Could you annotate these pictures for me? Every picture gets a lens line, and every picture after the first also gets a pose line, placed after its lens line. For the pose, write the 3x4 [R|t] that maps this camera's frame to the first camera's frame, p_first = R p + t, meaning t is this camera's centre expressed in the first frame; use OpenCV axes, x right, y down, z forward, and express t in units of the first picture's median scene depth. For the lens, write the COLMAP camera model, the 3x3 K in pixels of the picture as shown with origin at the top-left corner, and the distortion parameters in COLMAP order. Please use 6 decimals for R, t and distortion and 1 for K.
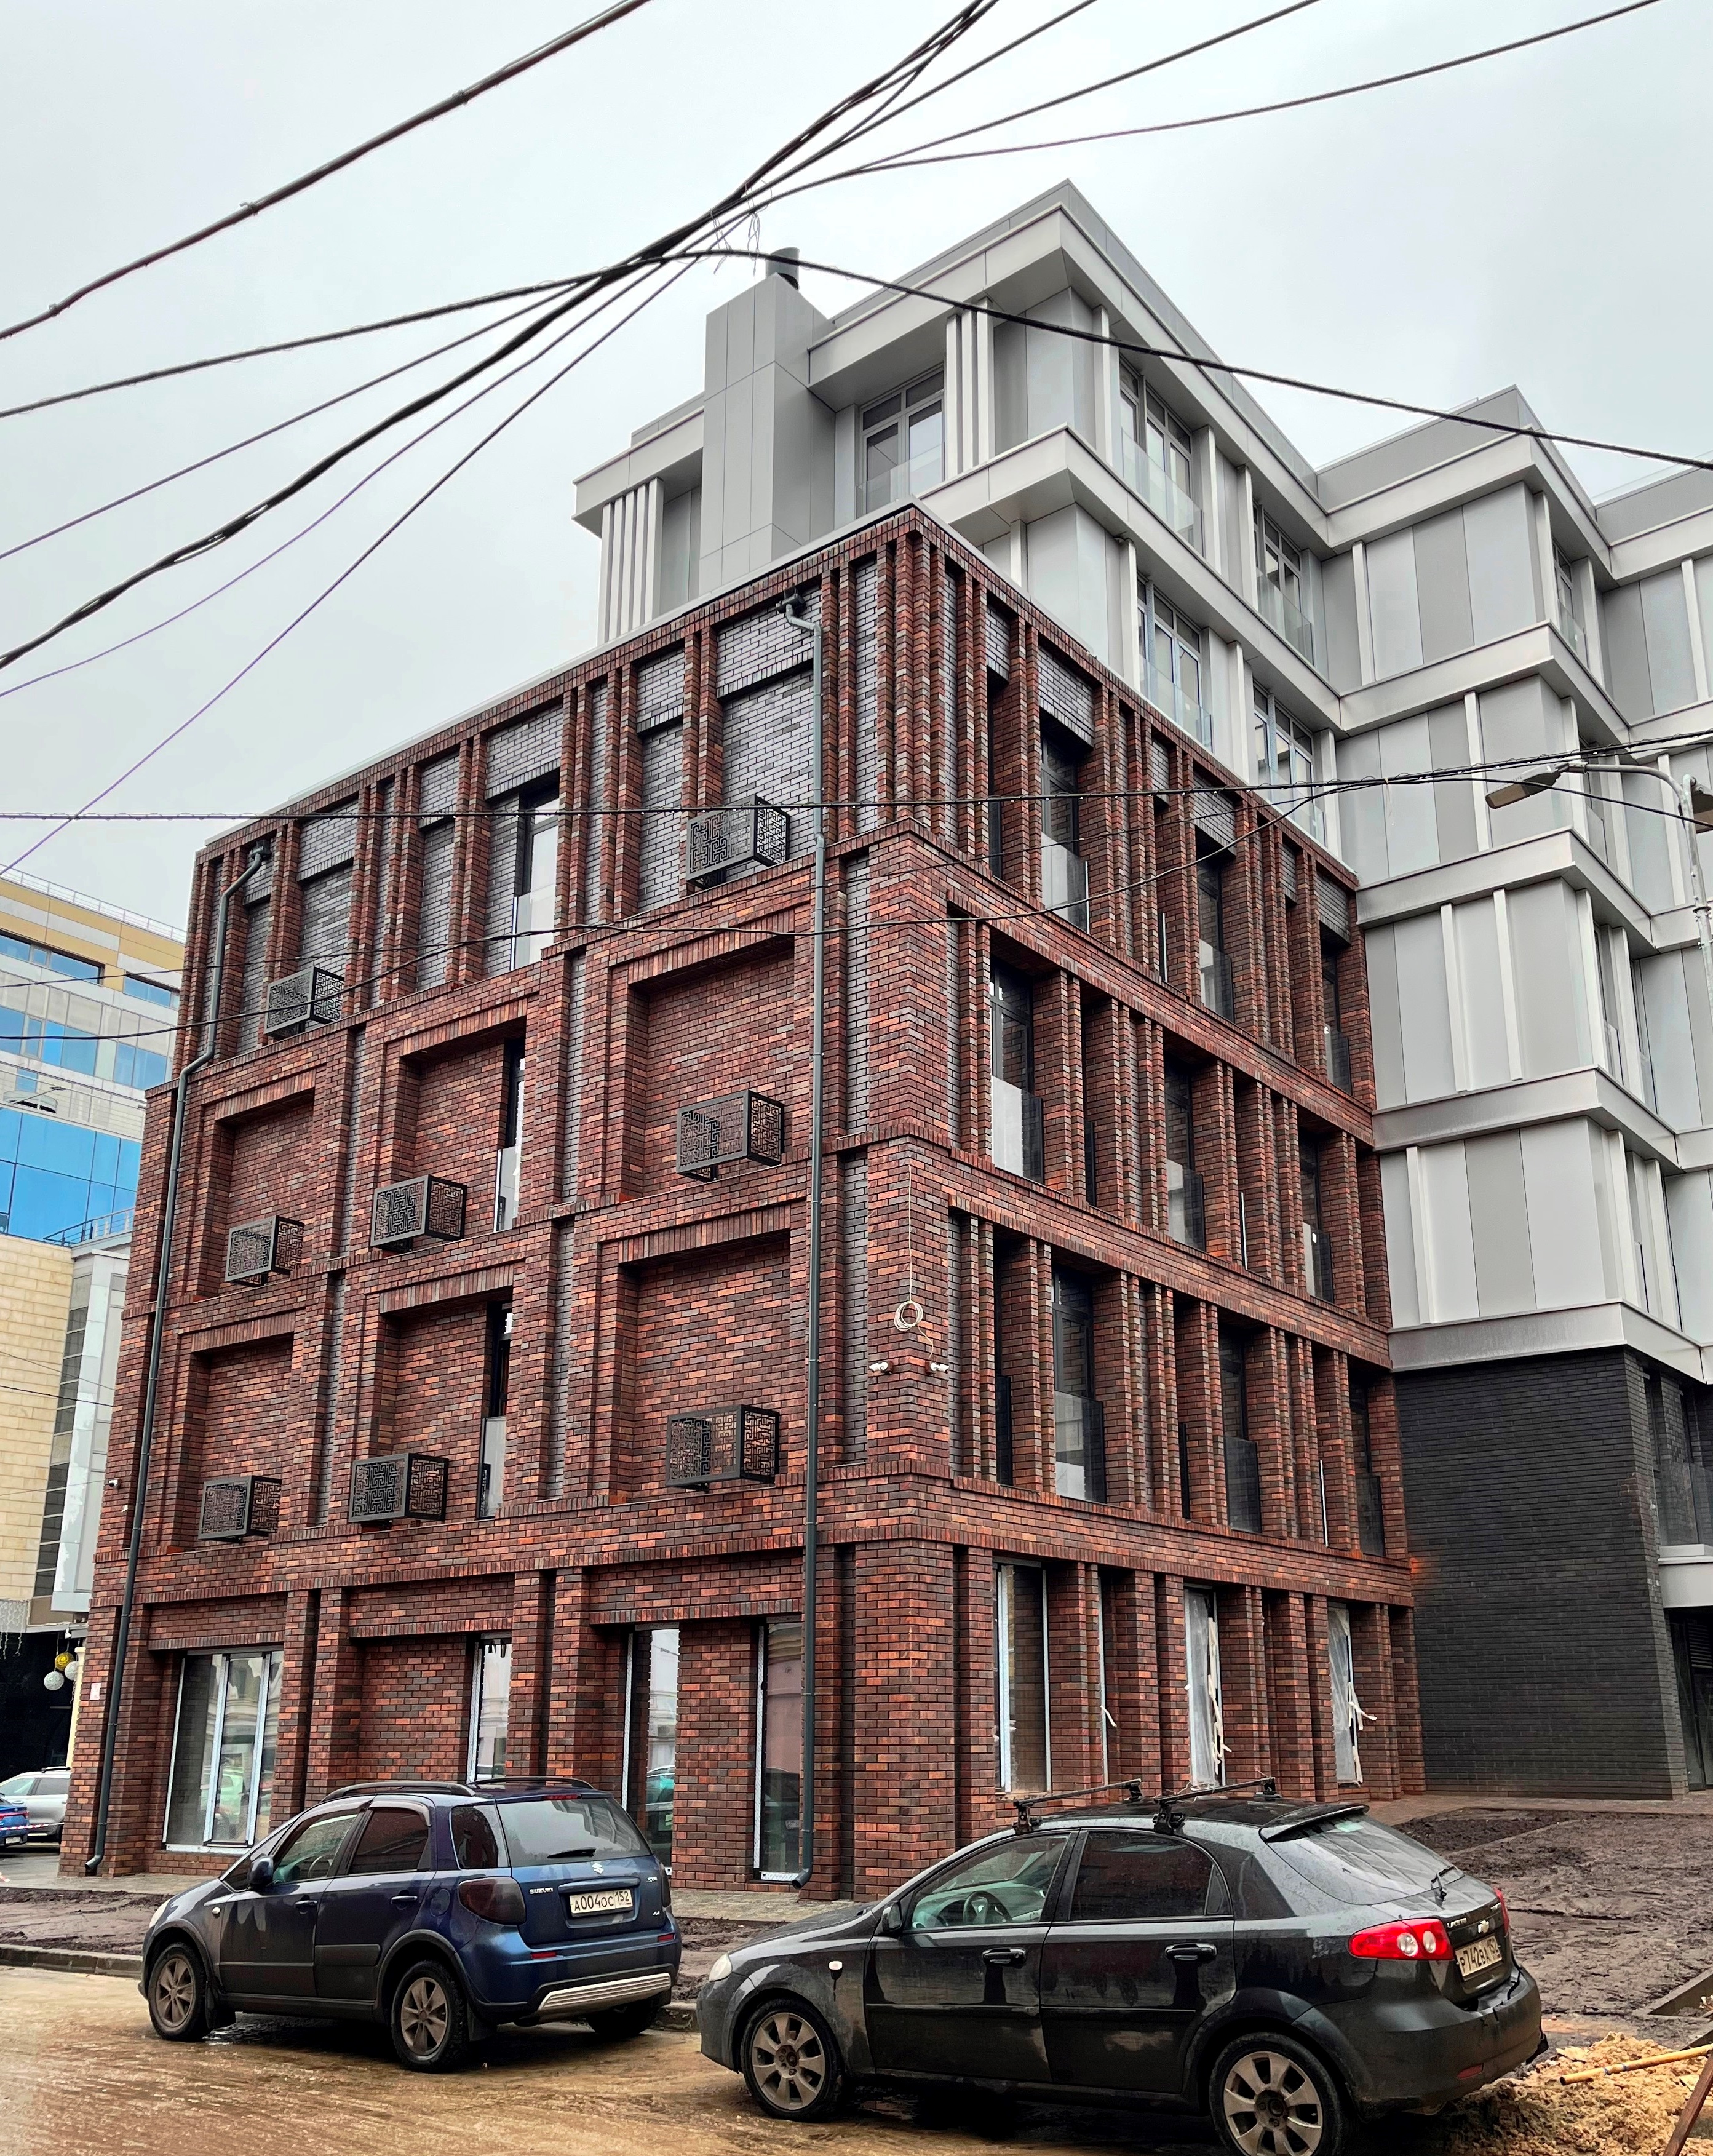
lens RADIAL K [[2107.8, 0, 856.5], [0, 2107.8, 1078.0], [0, 0, 1]] dist [0.077499, -0.143301]
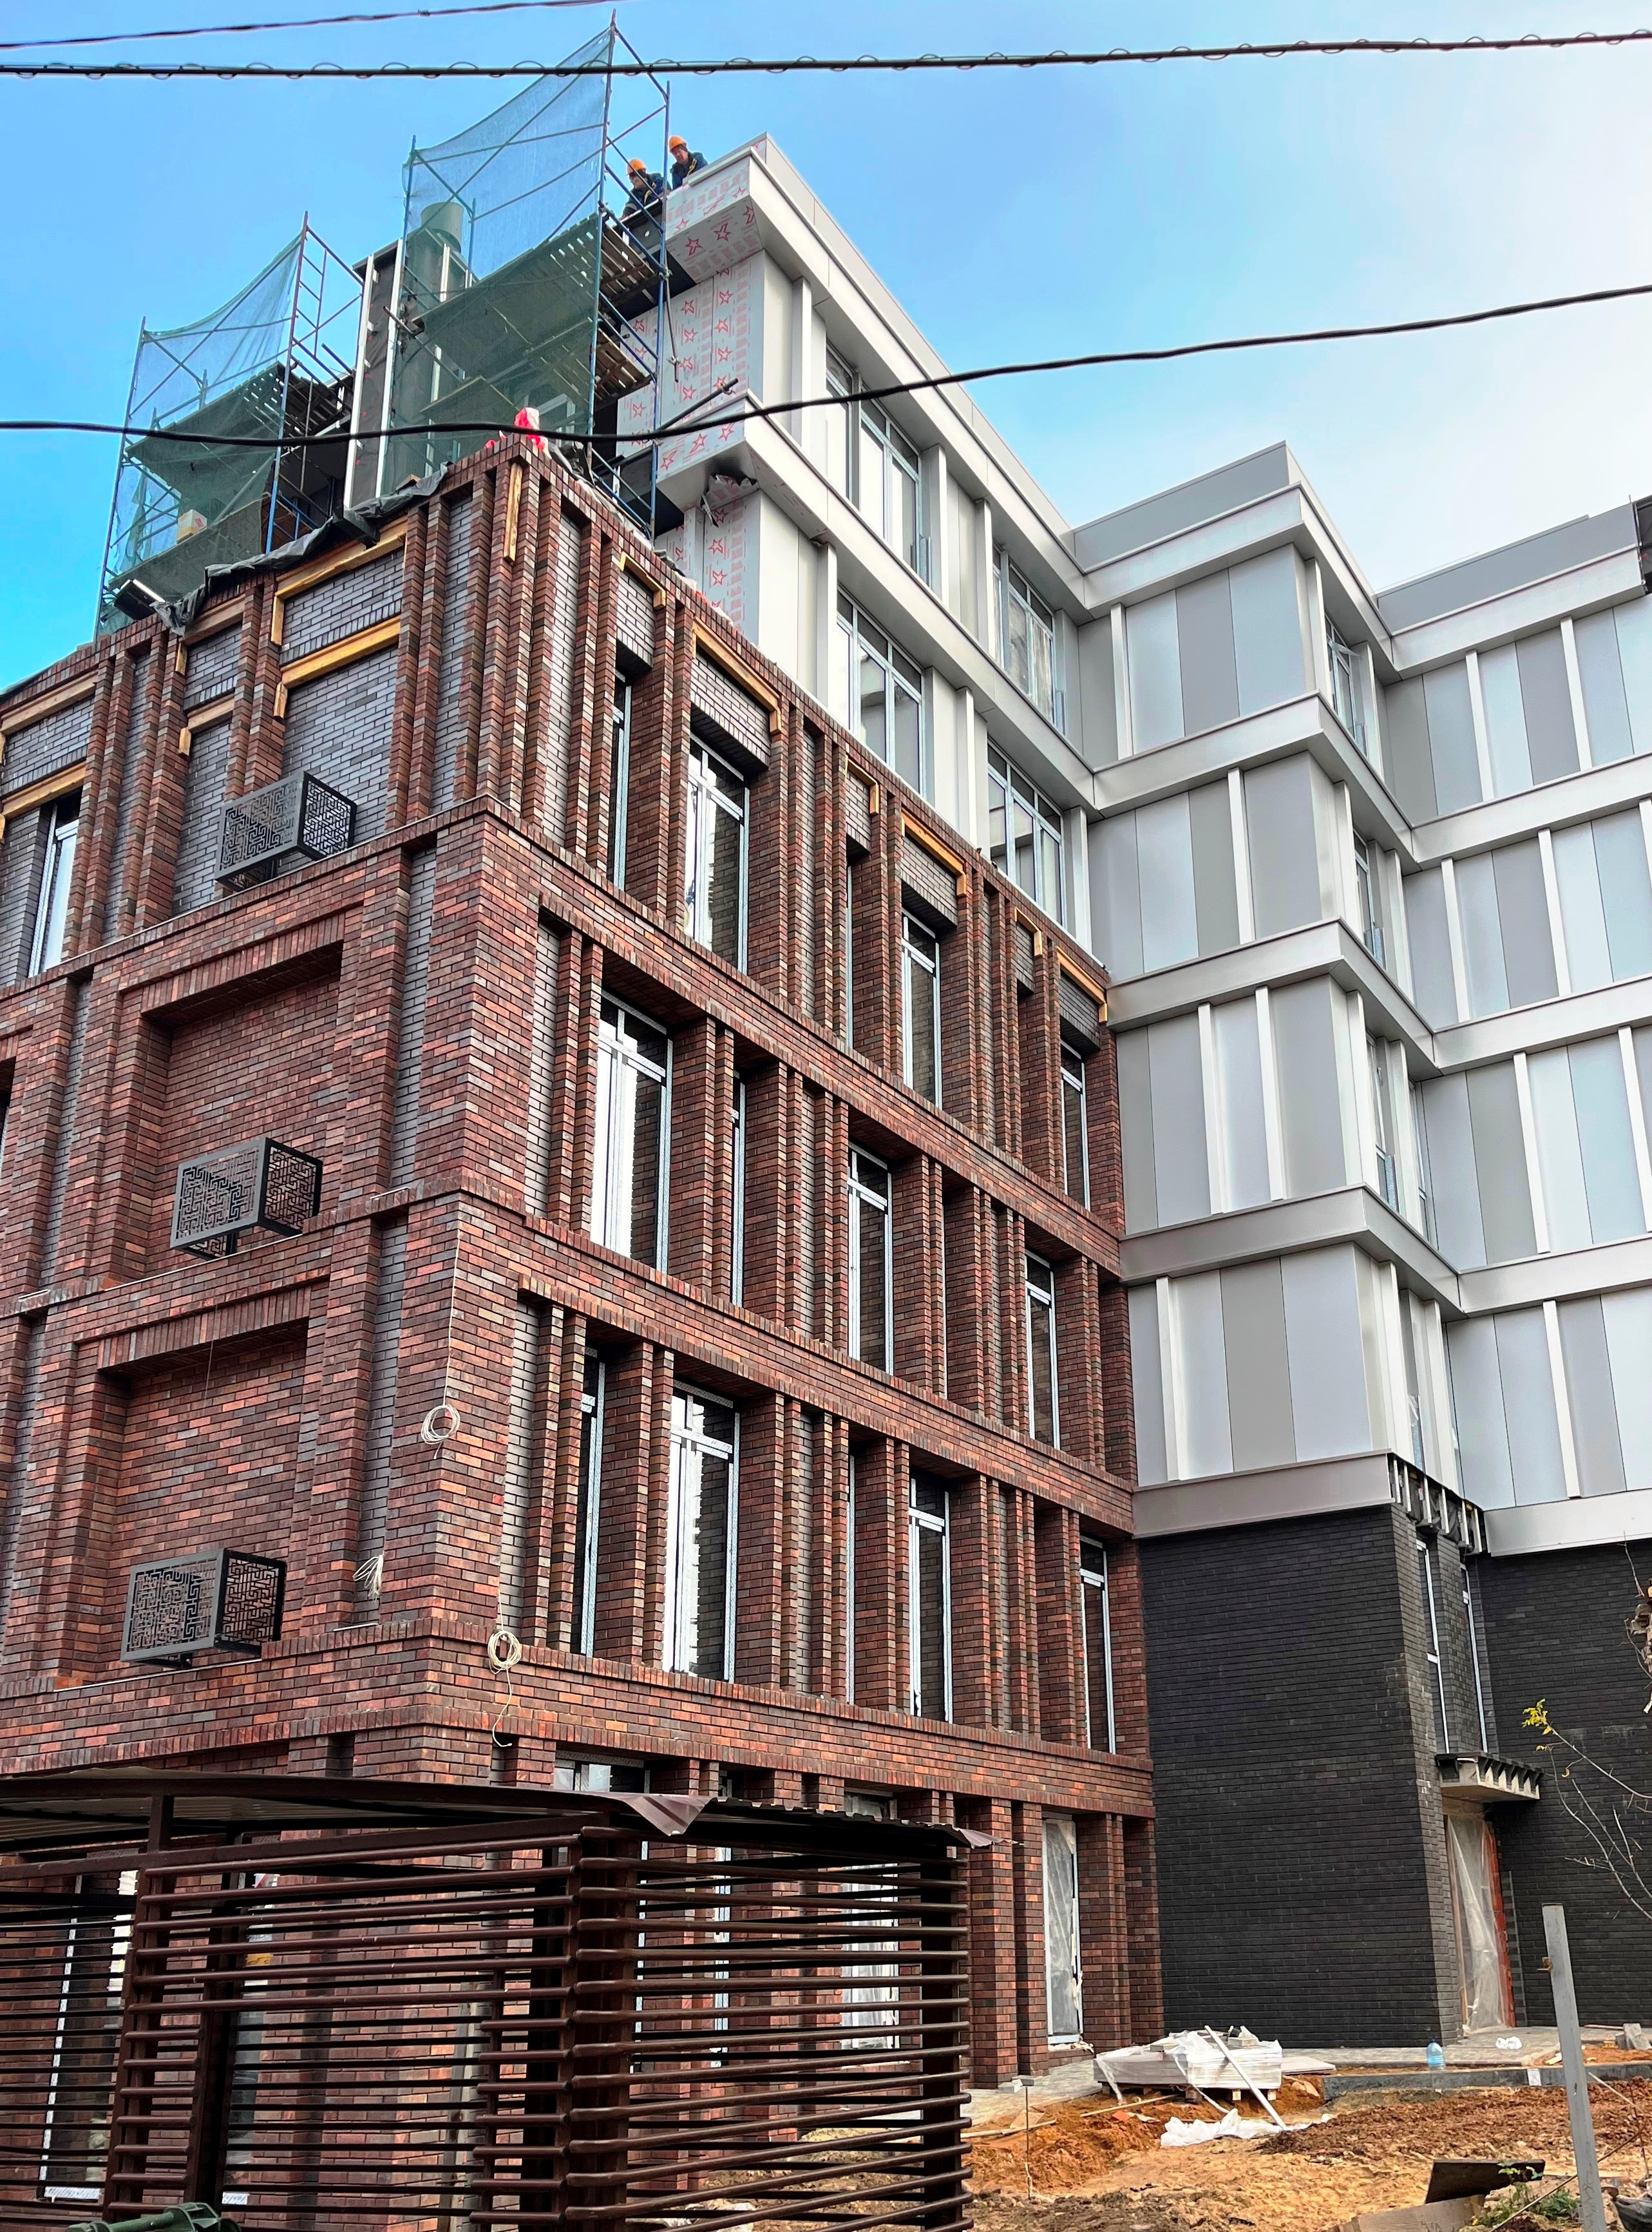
lens RADIAL K [[2212.6, 0, 923.0], [0, 2212.6, 1108.8], [0, 0, 1]] dist [0.090042, -0.147431]
pose [[0.993046, 0.025185, 0.115002, 0.081325], [-0.016985, 0.997279, -0.071737, 0.043193], [-0.116496, 0.069285, 0.990772, 0.146700]]
